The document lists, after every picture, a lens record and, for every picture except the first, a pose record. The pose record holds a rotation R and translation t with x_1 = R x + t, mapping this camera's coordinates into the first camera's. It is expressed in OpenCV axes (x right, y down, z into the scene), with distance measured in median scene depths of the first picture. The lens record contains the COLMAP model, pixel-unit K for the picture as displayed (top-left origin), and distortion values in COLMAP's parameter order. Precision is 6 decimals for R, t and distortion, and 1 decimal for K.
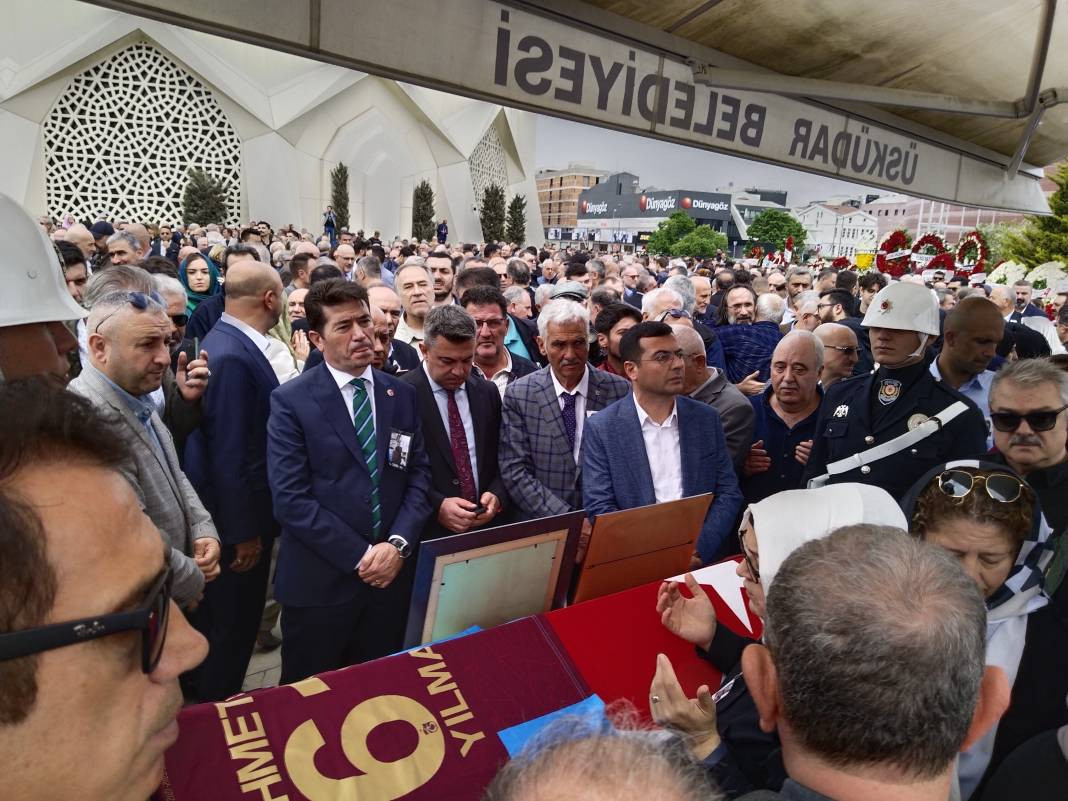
lens RADIAL K [[873.5, 0, 532.9], [0, 873.5, 350.2], [0, 0, 1]] dist [0.089206, -0.116341]
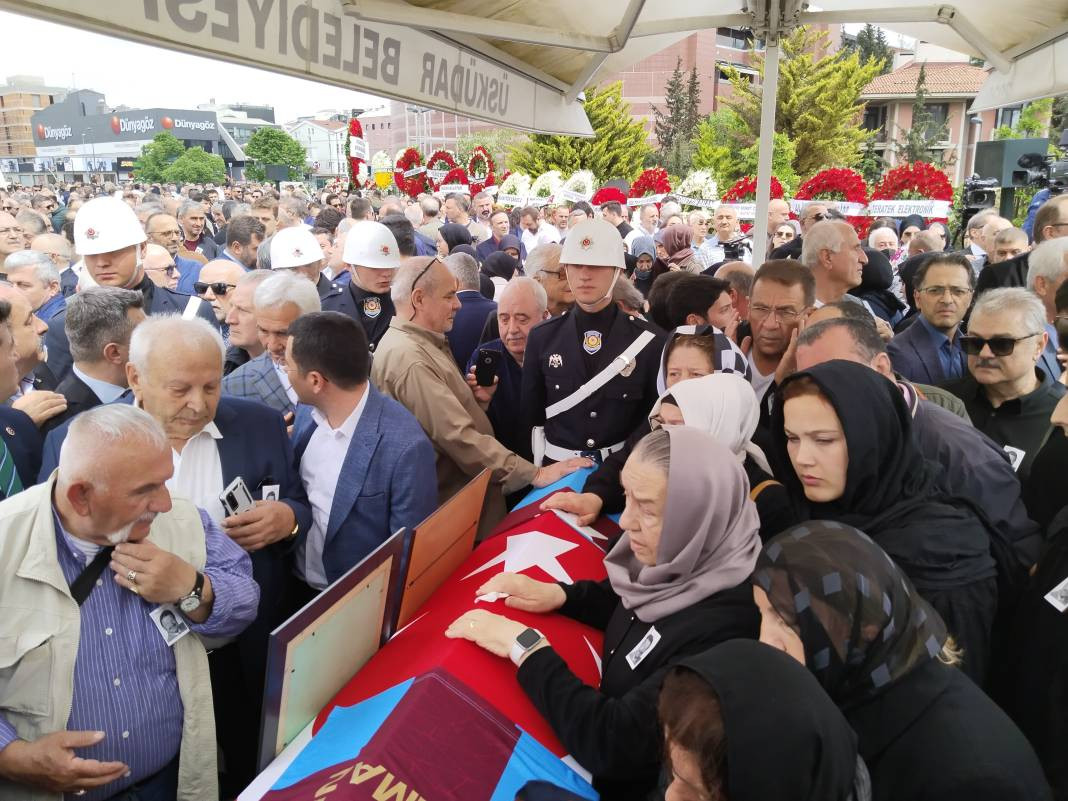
lens RADIAL K [[865.5, 0, 507.0], [0, 865.5, 400.7], [0, 0, 1]] dist [0.063807, -0.092448]
pose [[0.862158, -0.193847, 0.468089, -0.116491], [0.123499, 0.976449, 0.176904, -0.044706], [-0.491358, -0.094710, 0.865793, 0.093498]]
